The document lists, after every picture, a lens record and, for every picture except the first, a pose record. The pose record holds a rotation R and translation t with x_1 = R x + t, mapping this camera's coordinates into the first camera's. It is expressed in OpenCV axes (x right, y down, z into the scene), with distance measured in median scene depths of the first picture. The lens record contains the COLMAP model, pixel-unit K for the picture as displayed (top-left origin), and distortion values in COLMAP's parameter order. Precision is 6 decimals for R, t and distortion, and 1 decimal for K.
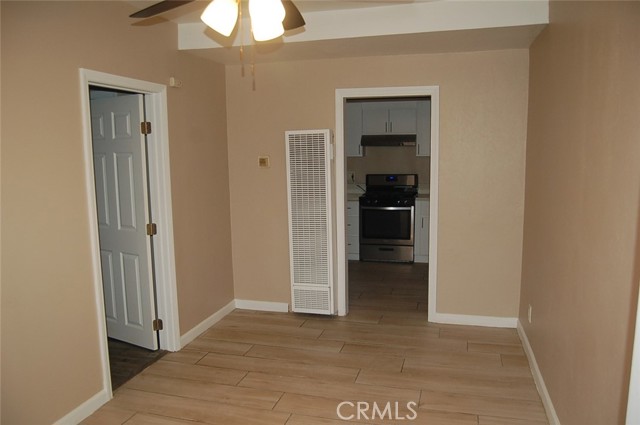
lens RADIAL K [[500.1, 0, 320.0], [0, 500.1, 212.5], [0, 0, 1]] dist [-0.080927, 0.006797]
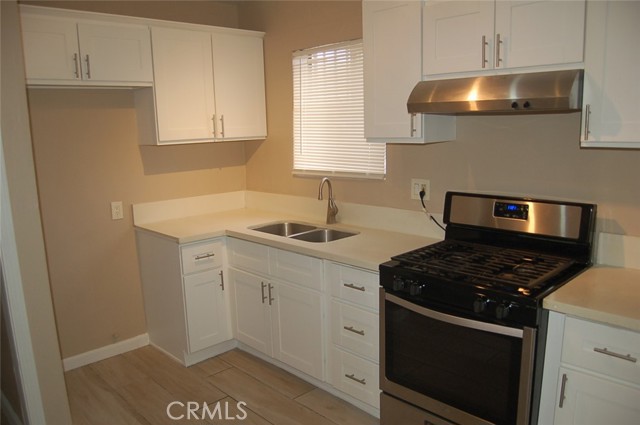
lens RADIAL K [[500.1, 0, 320.0], [0, 500.1, 212.5], [0, 0, 1]] dist [-0.080927, 0.006797]
pose [[0.840617, 0.075551, -0.536334, 0.223915], [-0.042396, 0.996364, 0.073904, -0.089362], [0.539967, -0.039387, 0.840764, 0.691937]]
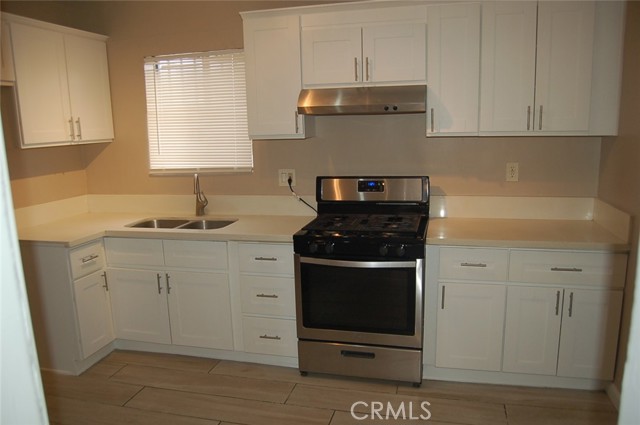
lens RADIAL K [[500.1, 0, 320.0], [0, 500.1, 212.5], [0, 0, 1]] dist [-0.080927, 0.006797]
pose [[0.999477, -0.020094, -0.025348, 0.112467], [0.021434, 0.998325, 0.053733, -0.072161], [0.024226, -0.054248, 0.998234, 0.576208]]
